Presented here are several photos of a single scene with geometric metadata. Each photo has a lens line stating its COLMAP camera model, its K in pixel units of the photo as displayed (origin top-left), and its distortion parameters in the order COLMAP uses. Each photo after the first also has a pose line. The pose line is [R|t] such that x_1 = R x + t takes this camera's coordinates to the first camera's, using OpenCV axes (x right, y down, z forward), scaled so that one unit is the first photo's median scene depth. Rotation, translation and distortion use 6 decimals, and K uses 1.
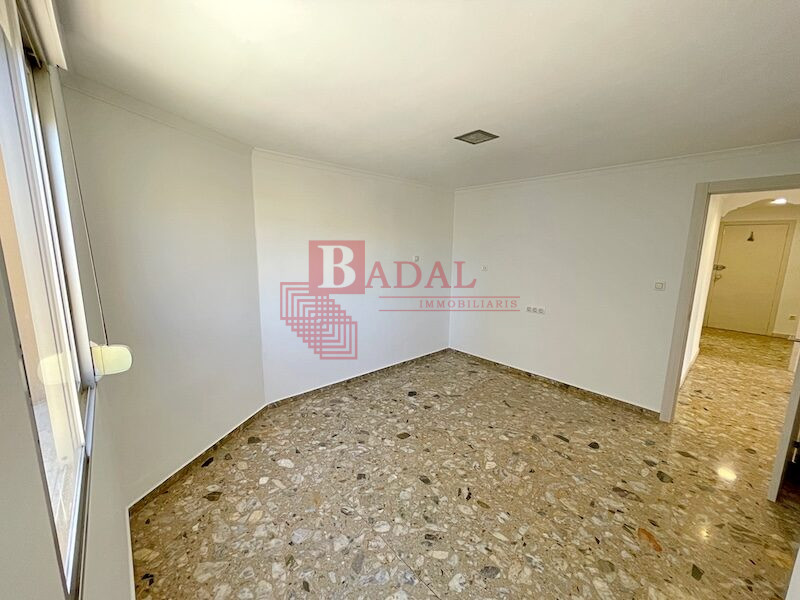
lens RADIAL K [[321.0, 0, 403.1], [0, 321.0, 299.4], [0, 0, 1]] dist [-0.002459, -0.000549]
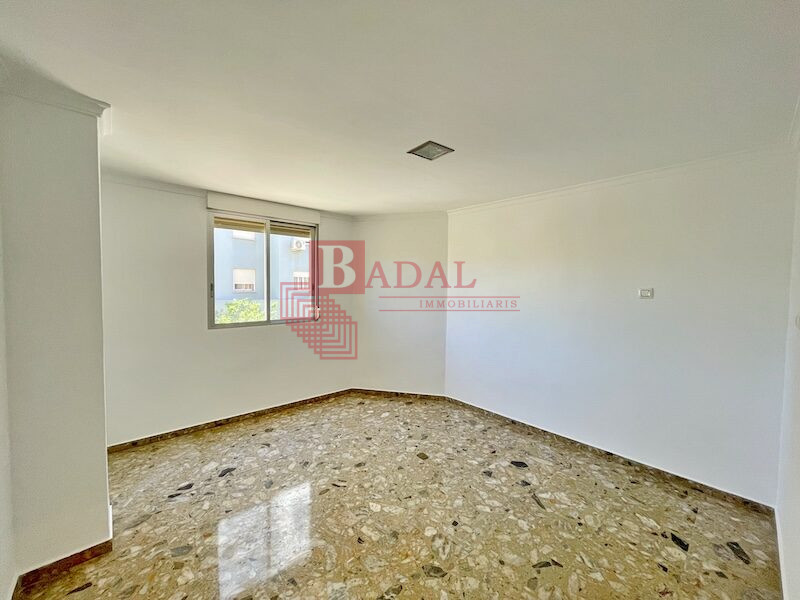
lens RADIAL K [[321.0, 0, 399.6], [0, 321.0, 299.9], [0, 0, 1]] dist [-0.002459, -0.000549]
pose [[-0.003853, 0.031478, -0.999497, 0.939612], [-0.180096, 0.983139, 0.031657, -0.073857], [0.983641, 0.180128, 0.001881, 0.788439]]
